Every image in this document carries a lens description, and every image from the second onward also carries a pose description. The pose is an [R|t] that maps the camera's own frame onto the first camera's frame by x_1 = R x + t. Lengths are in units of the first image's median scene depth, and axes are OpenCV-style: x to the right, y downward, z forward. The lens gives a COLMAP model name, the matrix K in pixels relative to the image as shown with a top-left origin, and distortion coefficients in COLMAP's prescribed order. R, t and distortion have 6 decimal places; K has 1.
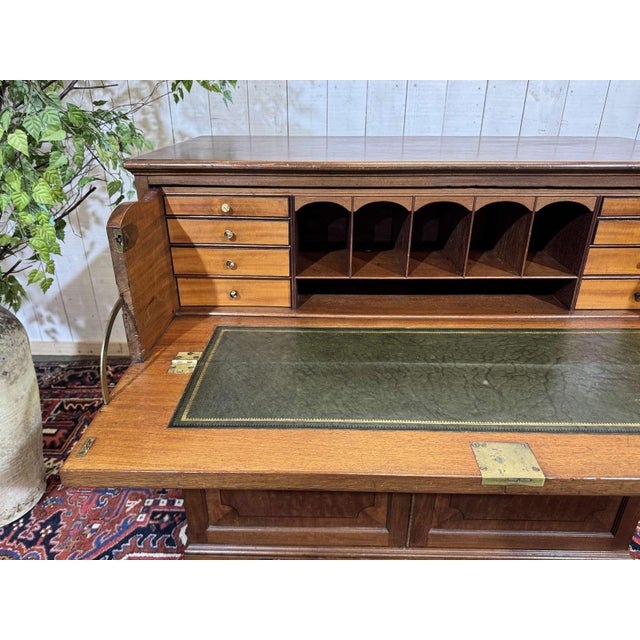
lens RADIAL K [[481.5, 0, 320.0], [0, 481.5, 320.0], [0, 0, 1]] dist [0.031757, -0.049205]
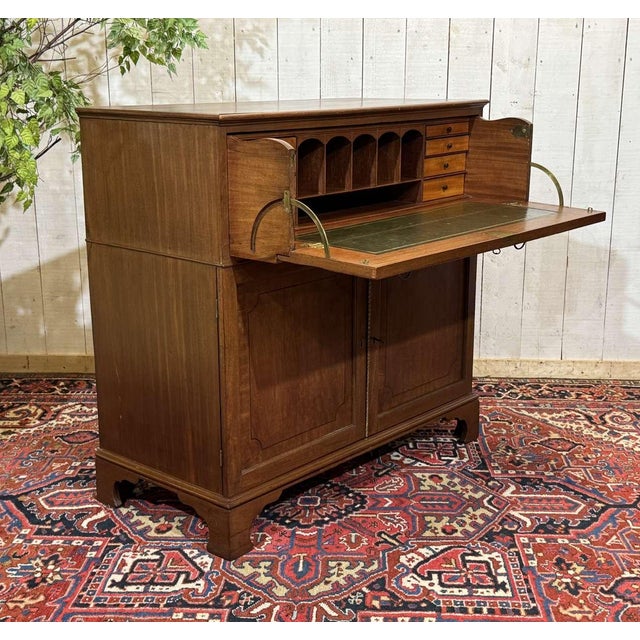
lens RADIAL K [[987.4, 0, 313.6], [0, 987.4, 319.0], [0, 0, 1]] dist [0.168872, -0.252739]
pose [[0.999607, 0.001653, -0.027980, 0.221443], [-0.007017, 0.981226, -0.192735, 0.607916], [0.027136, 0.192856, 0.980852, -1.265673]]
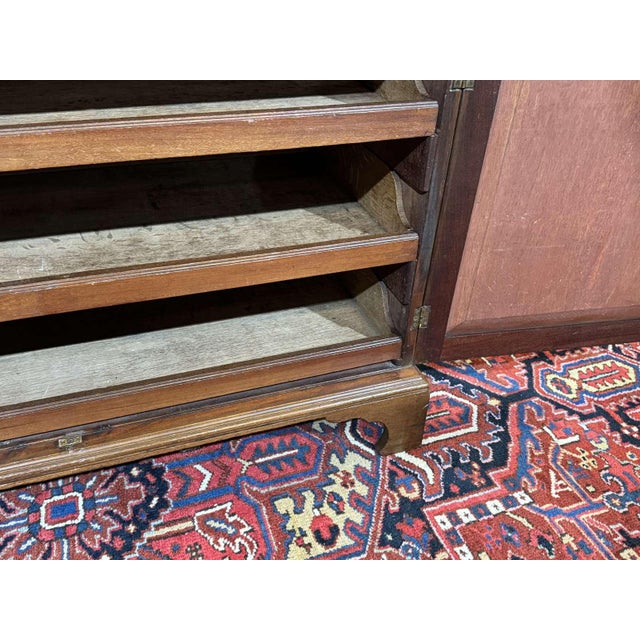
lens RADIAL K [[635.5, 0, 319.5], [0, 635.5, 323.9], [0, 0, 1]] dist [0.196643, -0.417682]
pose [[0.929344, -0.174220, 0.325526, 0.224743], [0.112241, 0.973254, 0.200445, 0.210580], [-0.351742, -0.149745, 0.924042, 0.229426]]
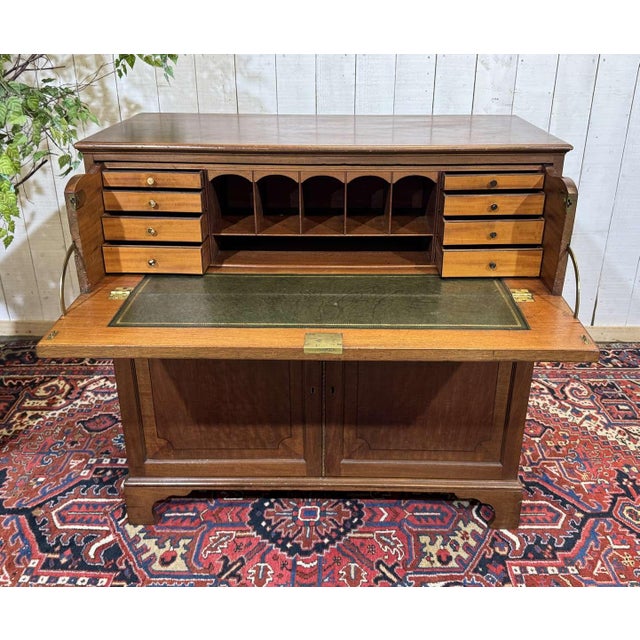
lens RADIAL K [[653.4, 0, 334.2], [0, 653.4, 319.8], [0, 0, 1]] dist [0.125817, -0.251790]
pose [[0.999944, -0.000046, 0.010615, 0.191327], [0.000189, 0.999909, -0.013501, 0.120831], [-0.010613, 0.013502, 0.999853, -0.548703]]
